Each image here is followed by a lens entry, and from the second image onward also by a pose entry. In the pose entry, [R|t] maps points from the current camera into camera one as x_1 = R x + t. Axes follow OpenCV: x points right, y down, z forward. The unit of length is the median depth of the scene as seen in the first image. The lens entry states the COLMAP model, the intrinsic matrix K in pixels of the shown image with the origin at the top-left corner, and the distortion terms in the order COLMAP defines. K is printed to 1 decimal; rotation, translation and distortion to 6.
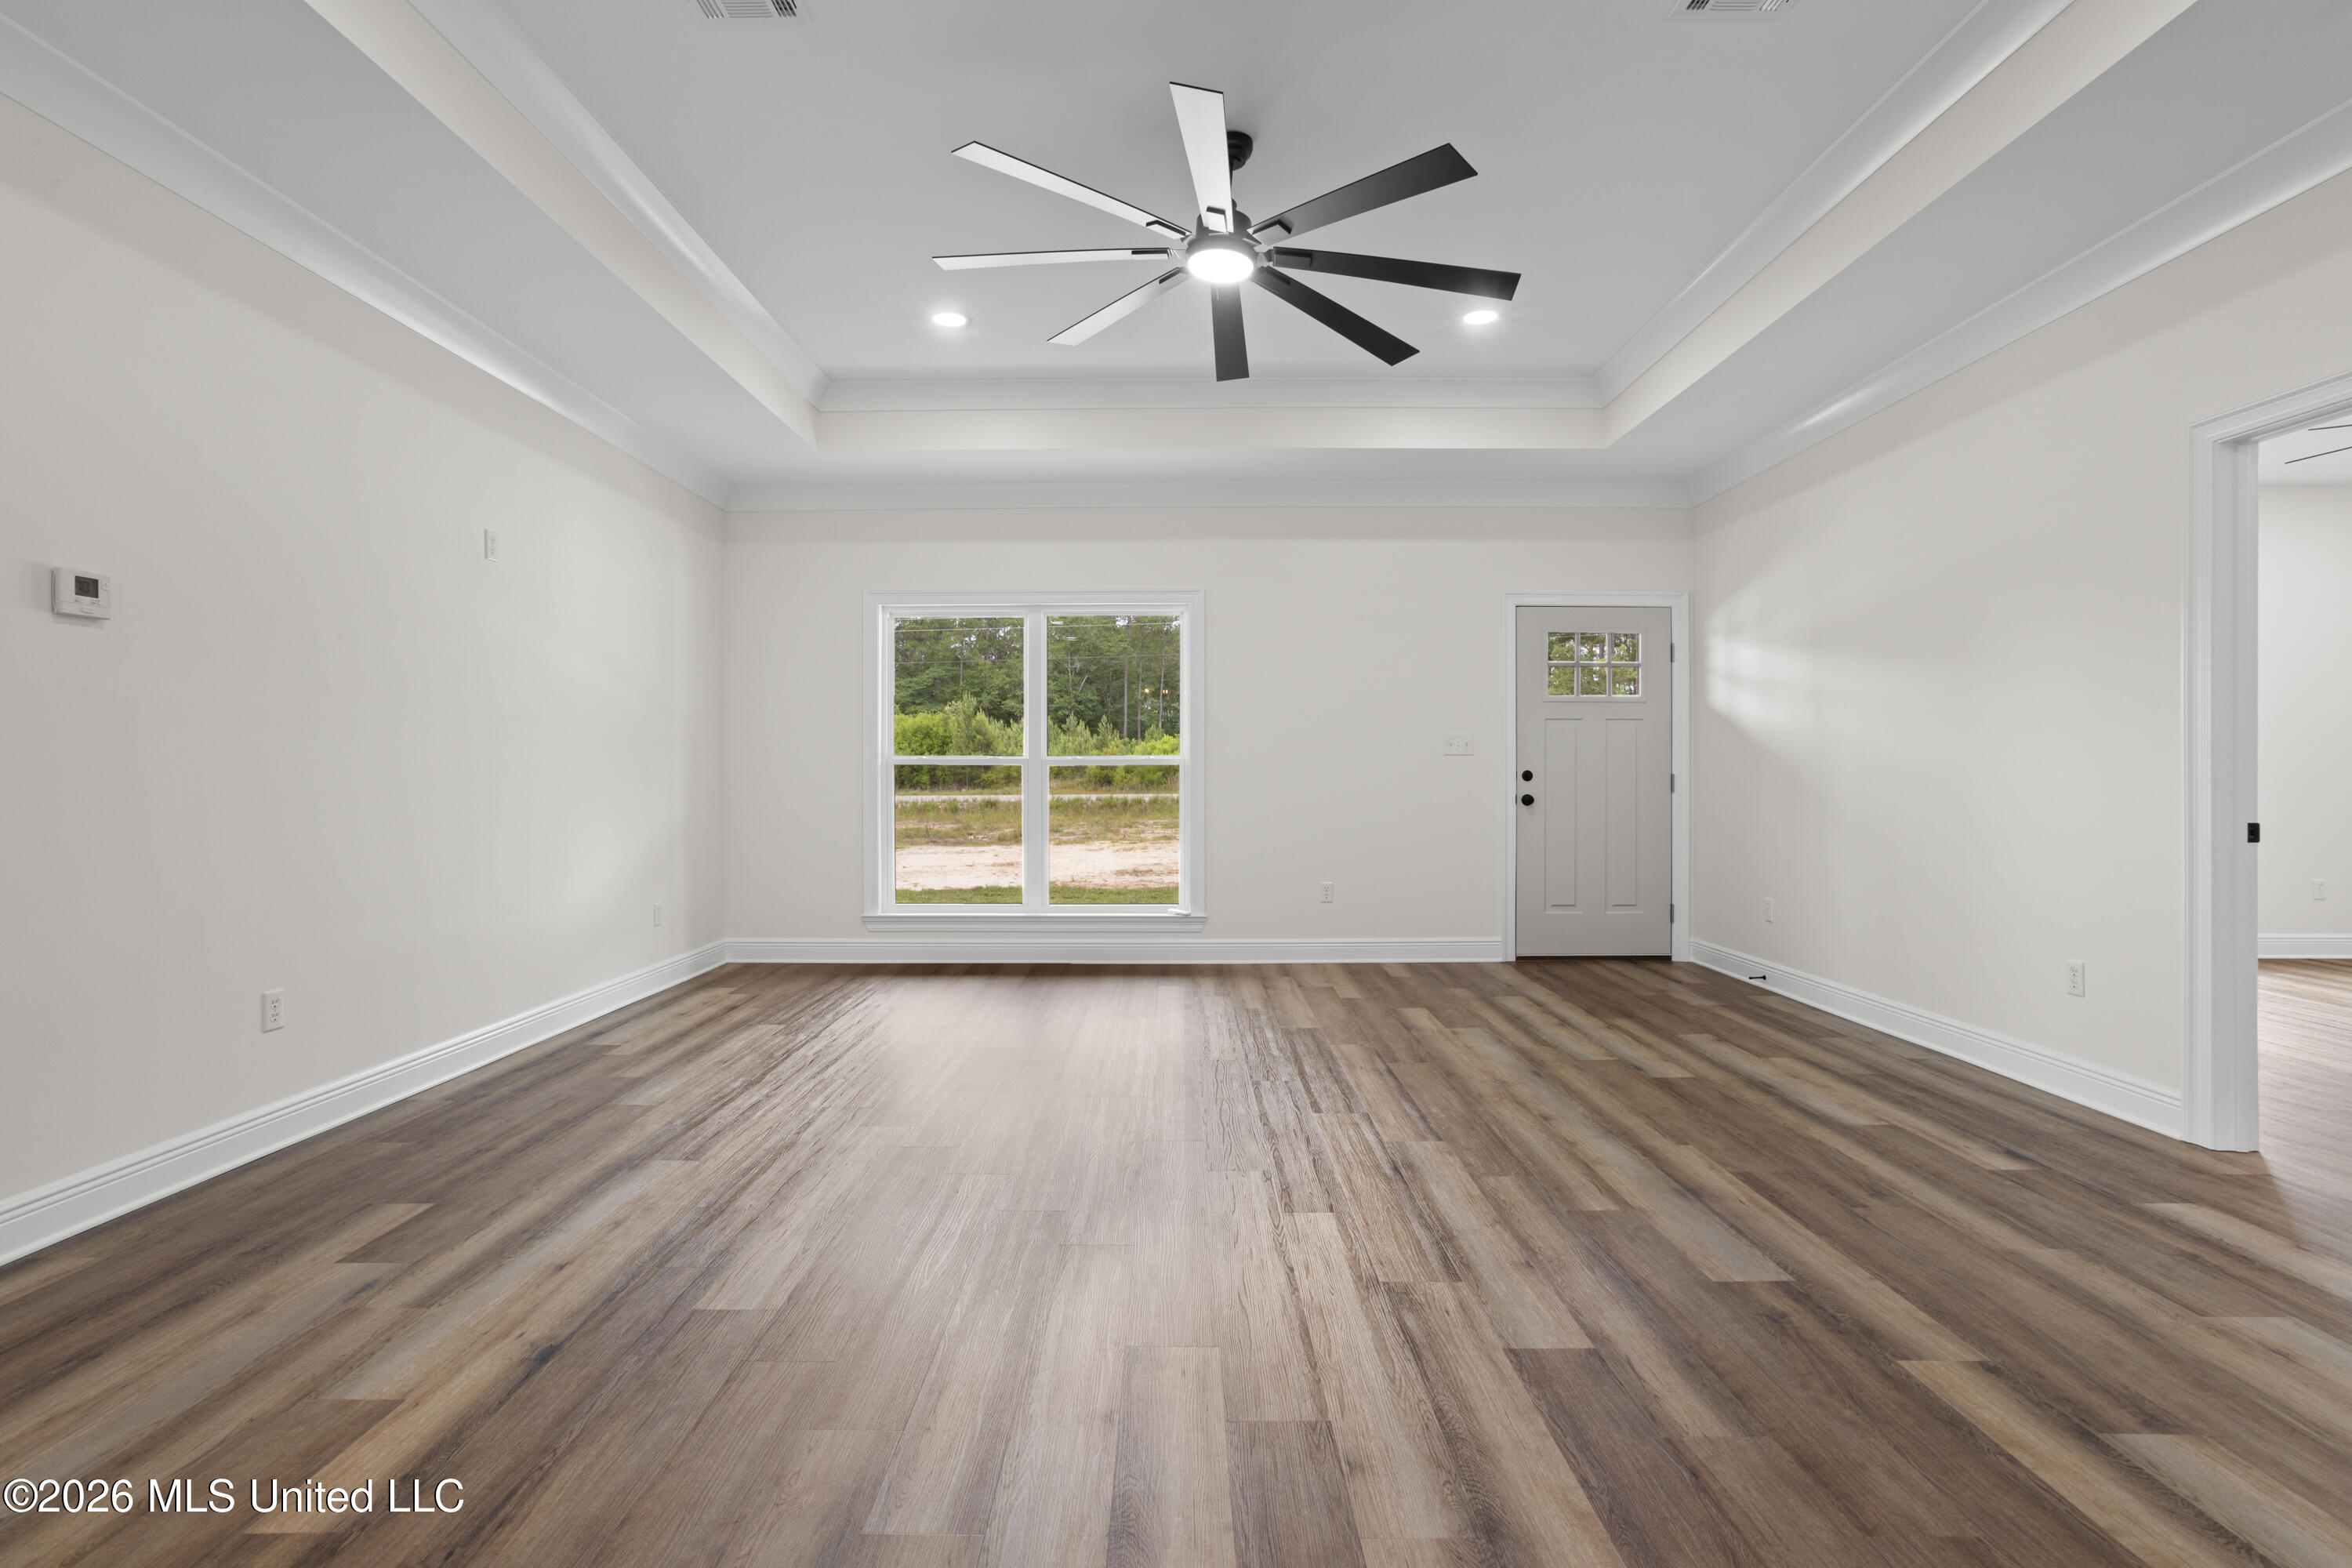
lens RADIAL K [[1126.7, 0, 1165.3], [0, 1126.7, 770.3], [0, 0, 1]] dist [-0.047629, 0.028027]
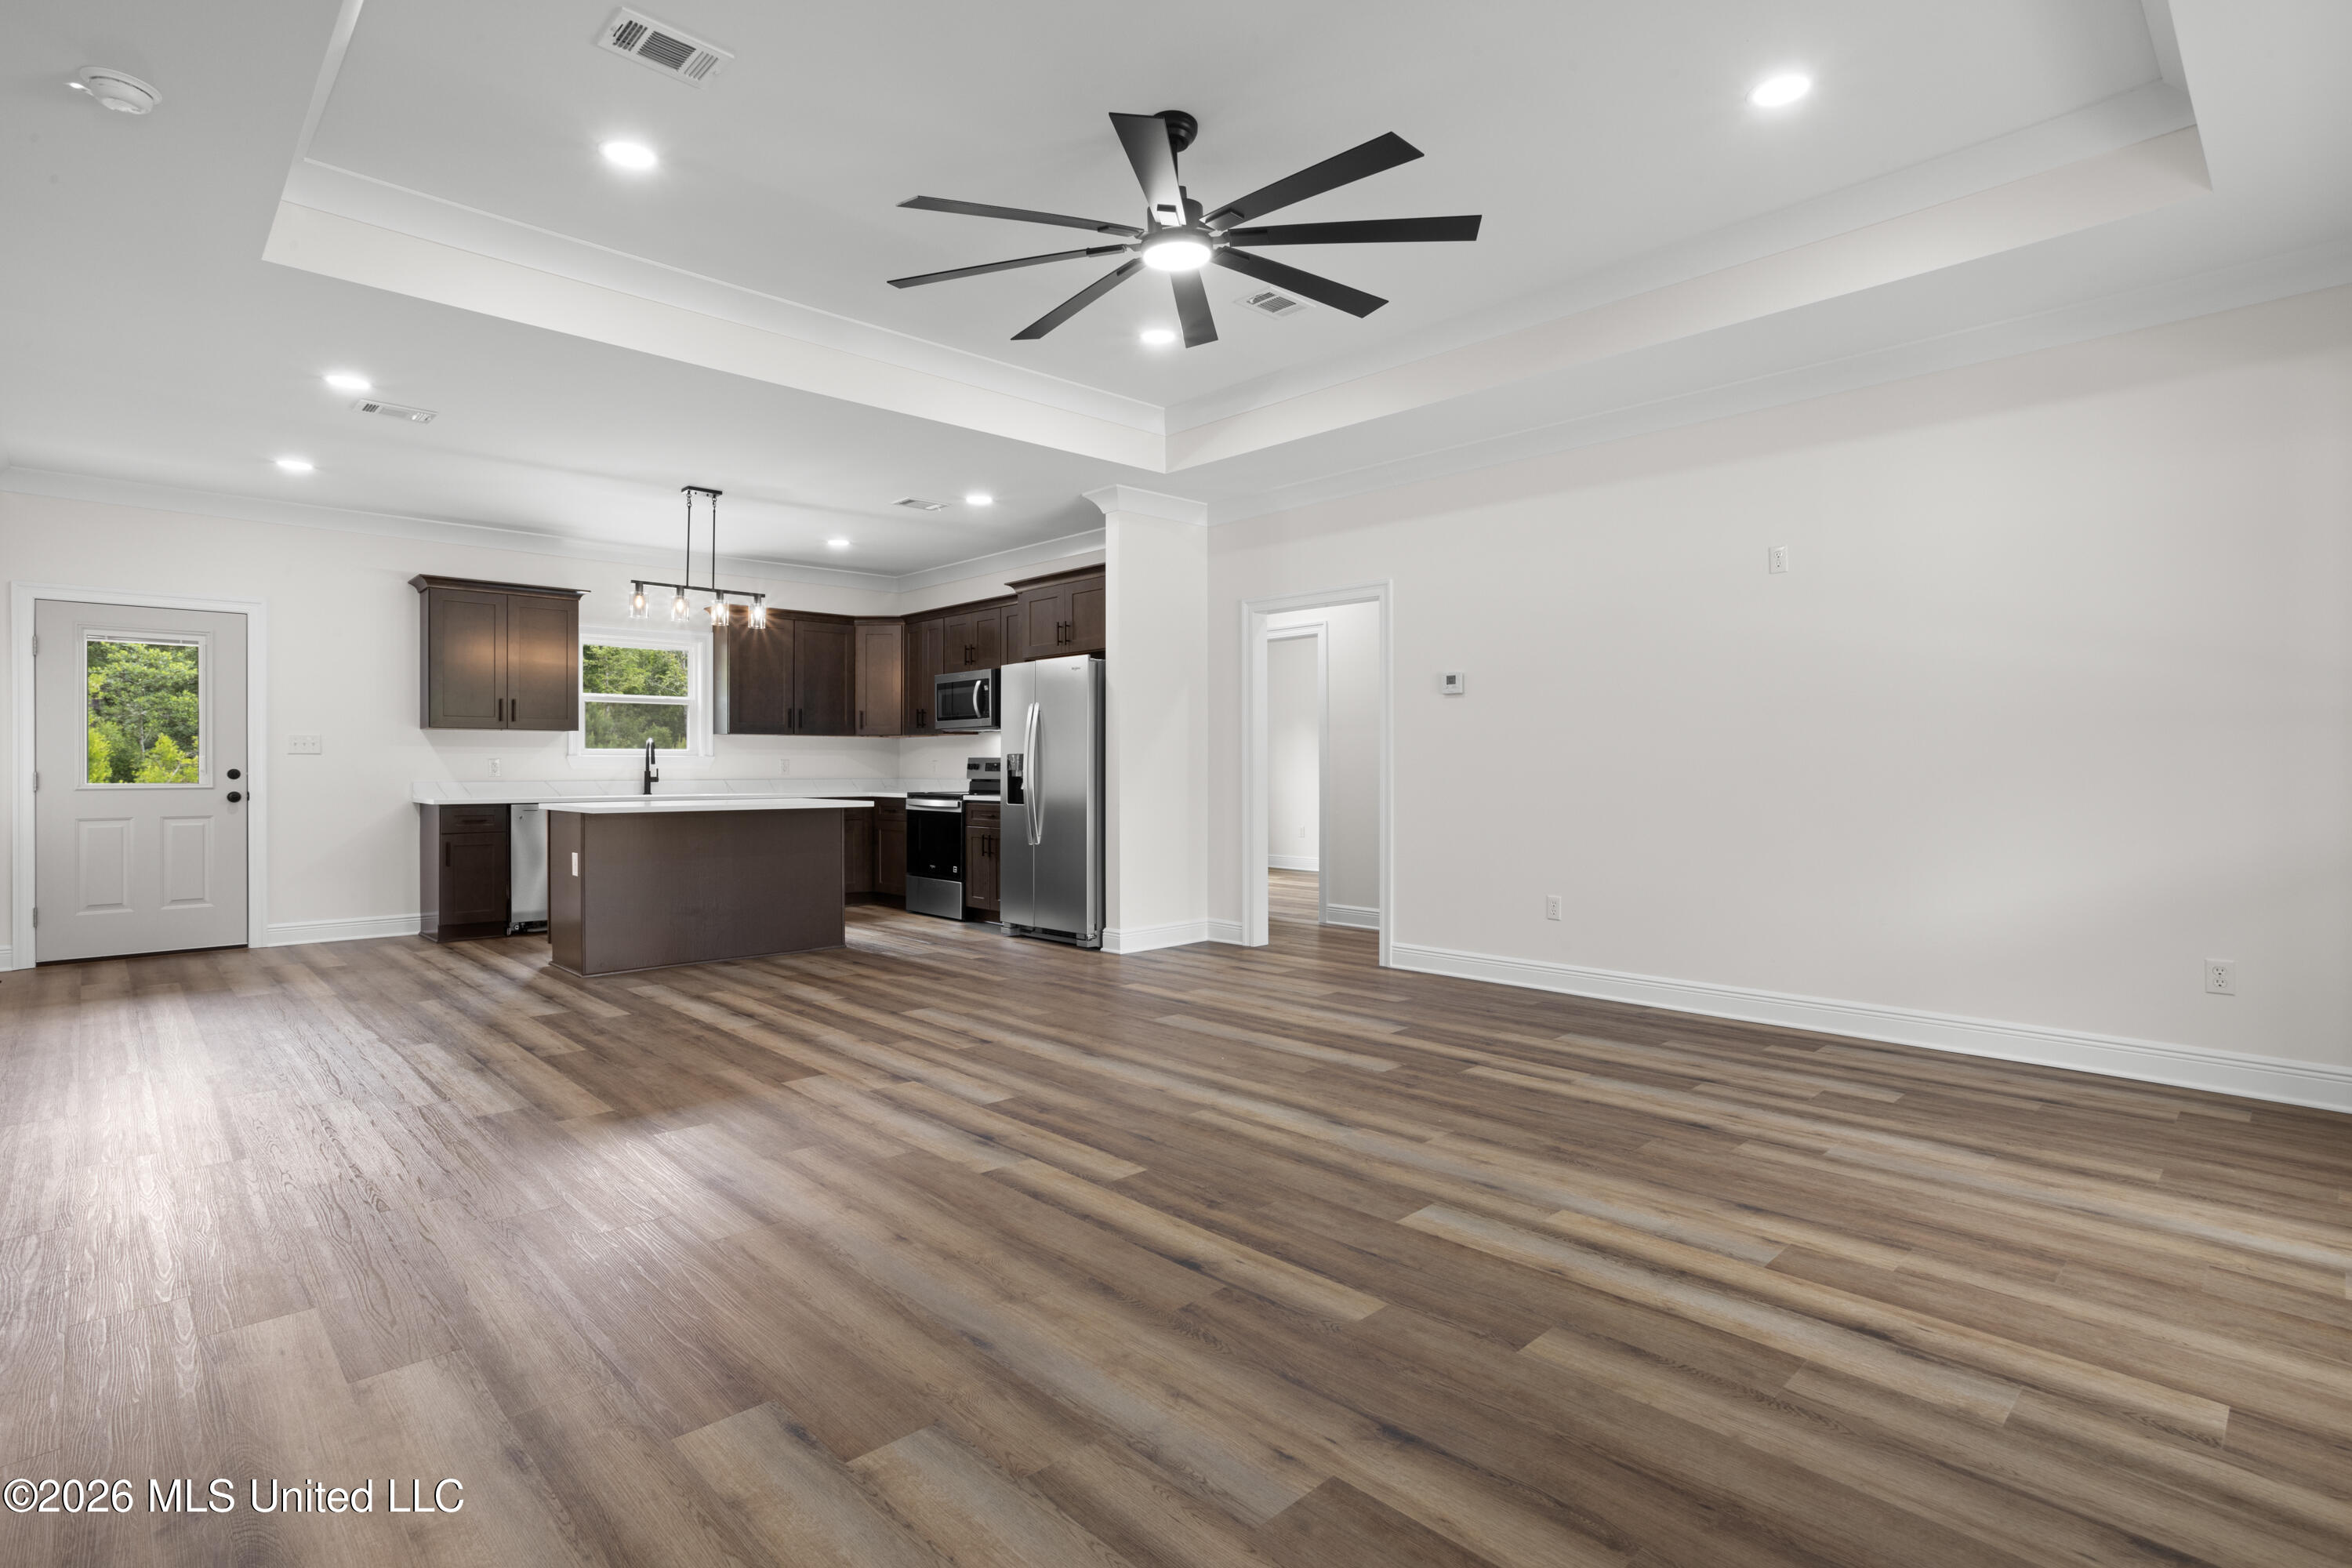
lens RADIAL K [[1146.7, 0, 1168.5], [0, 1146.7, 770.9], [0, 0, 1]] dist [-0.057884, 0.038280]
pose [[-0.716662, 0.004400, -0.697406, 0.440617], [0.004140, 0.999989, 0.002054, 0.001895], [0.697408, -0.001415, -0.716673, 0.996464]]
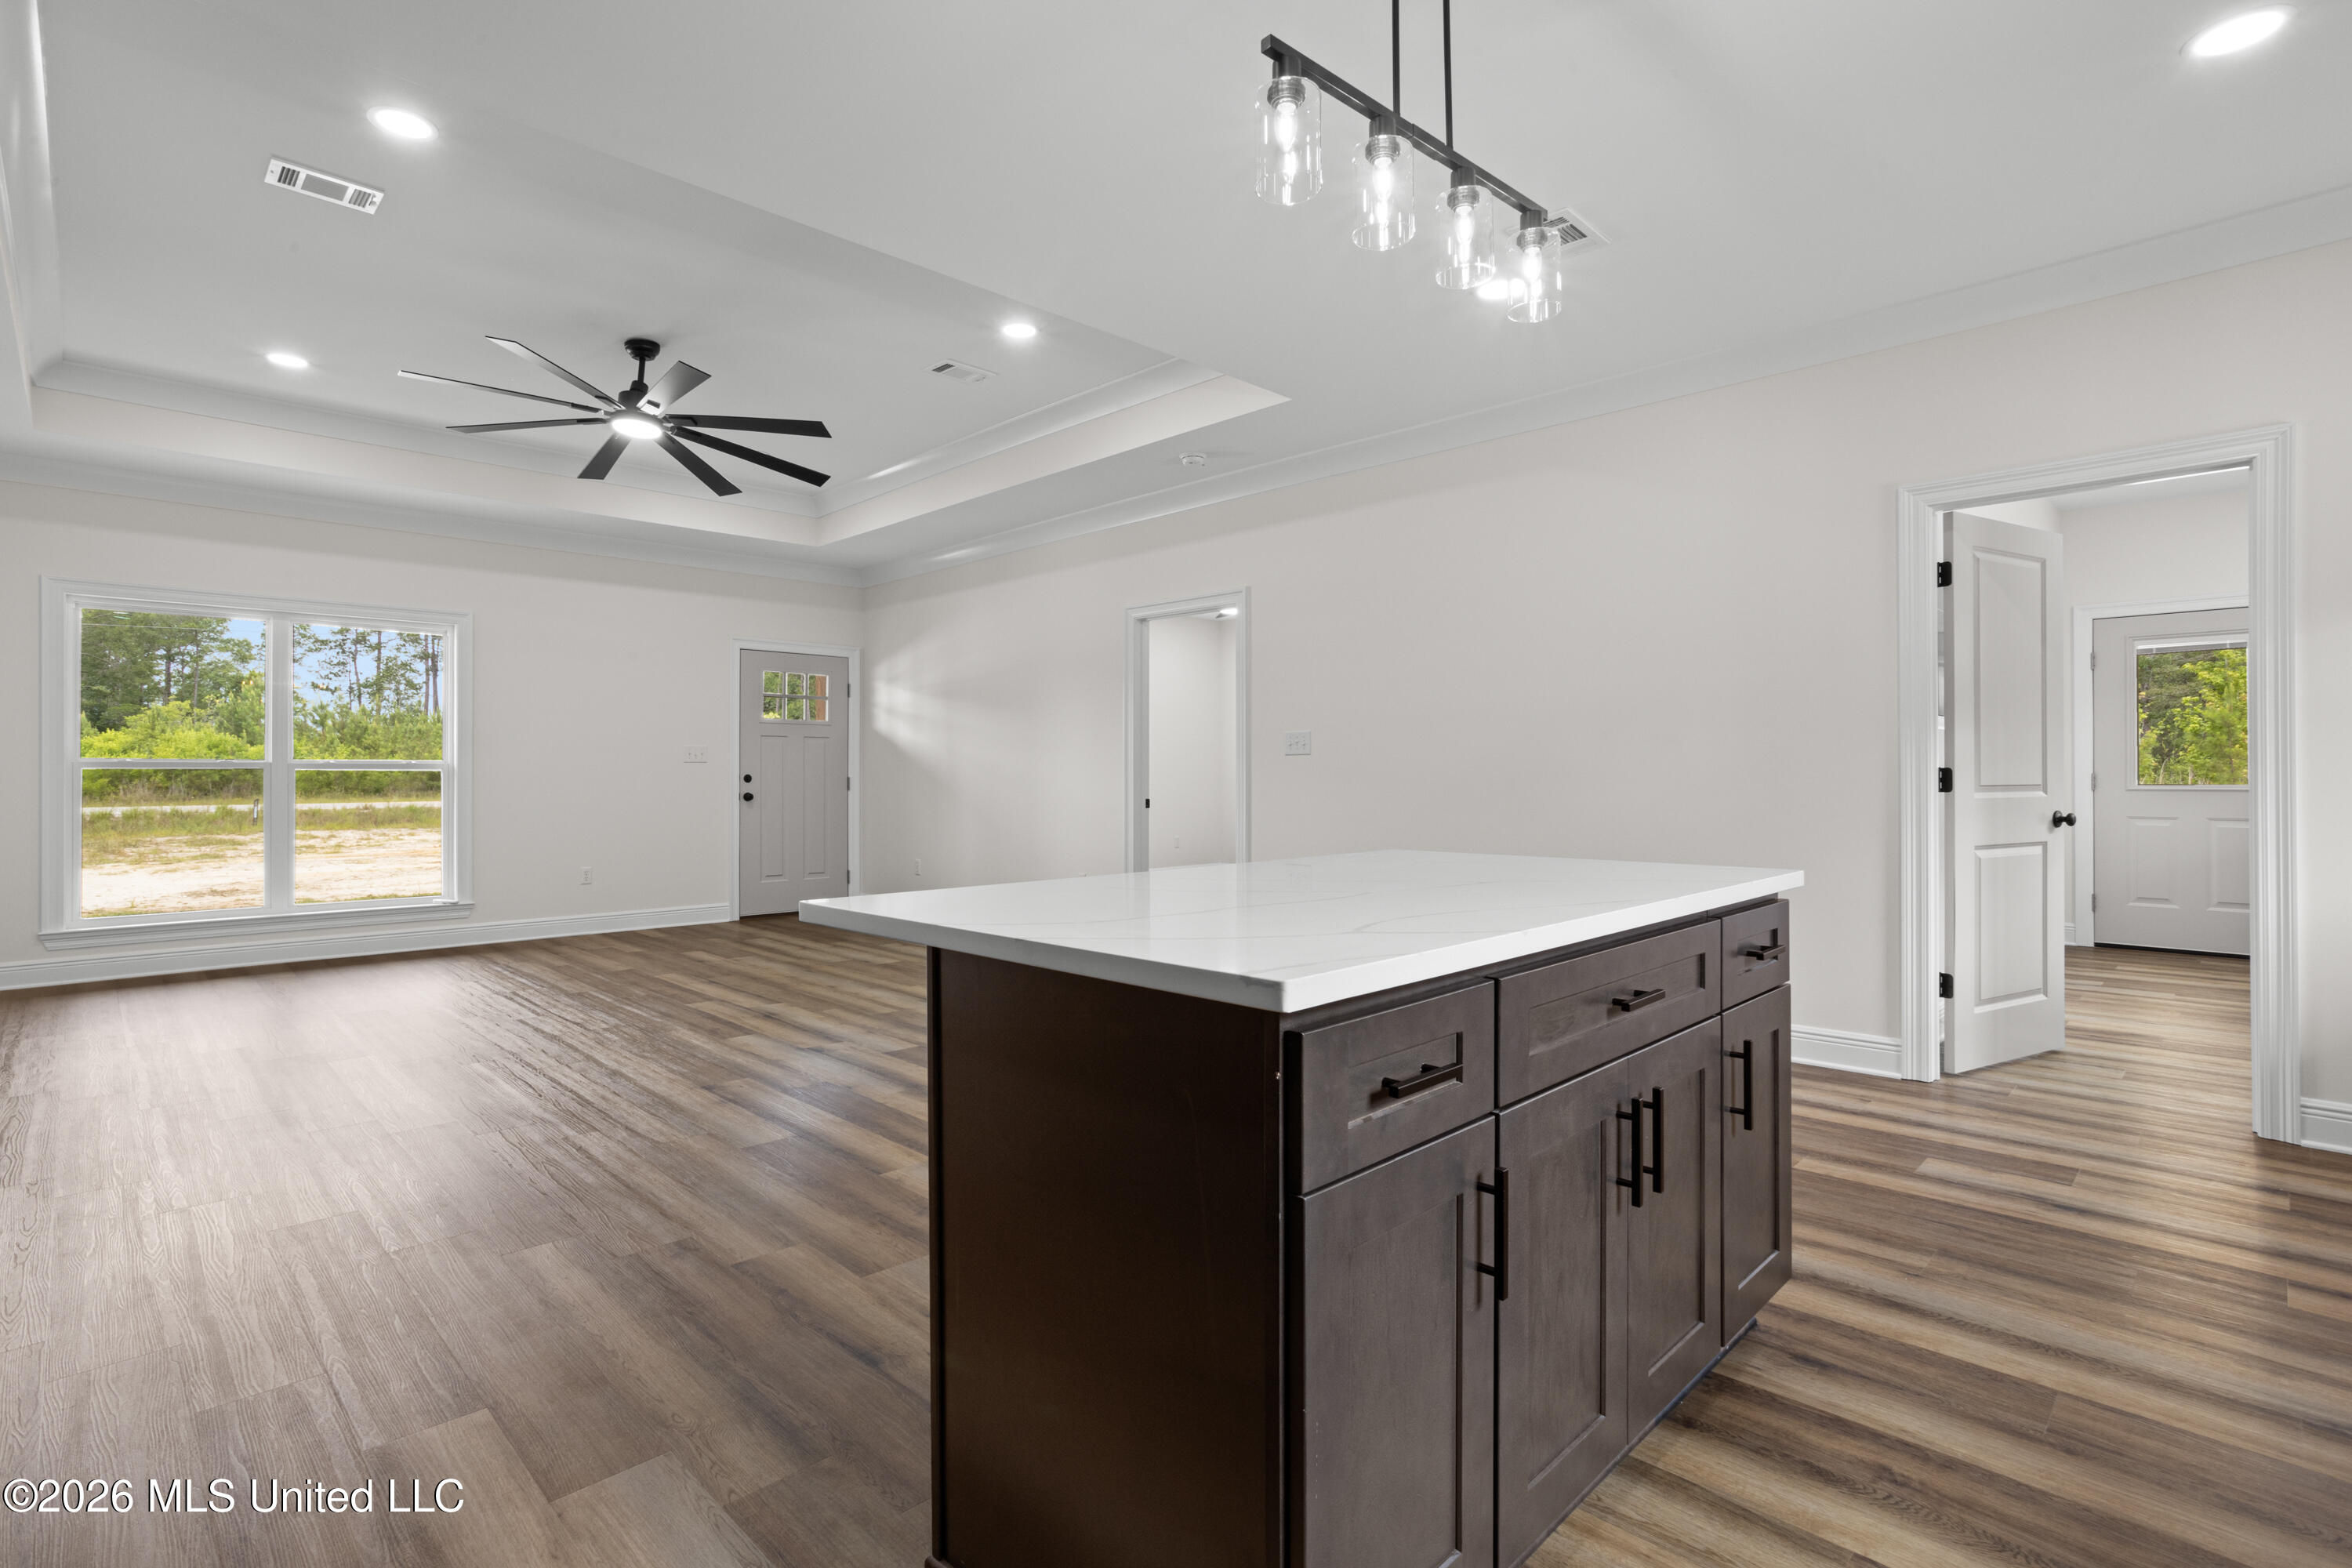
lens RADIAL K [[1126.7, 0, 1165.3], [0, 1126.7, 770.3], [0, 0, 1]] dist [-0.047629, 0.028027]
pose [[0.706128, 0.003264, 0.708076, -0.286264], [0.000497, 0.999987, -0.005104, 0.002315], [-0.708084, 0.003956, 0.706117, -0.302099]]
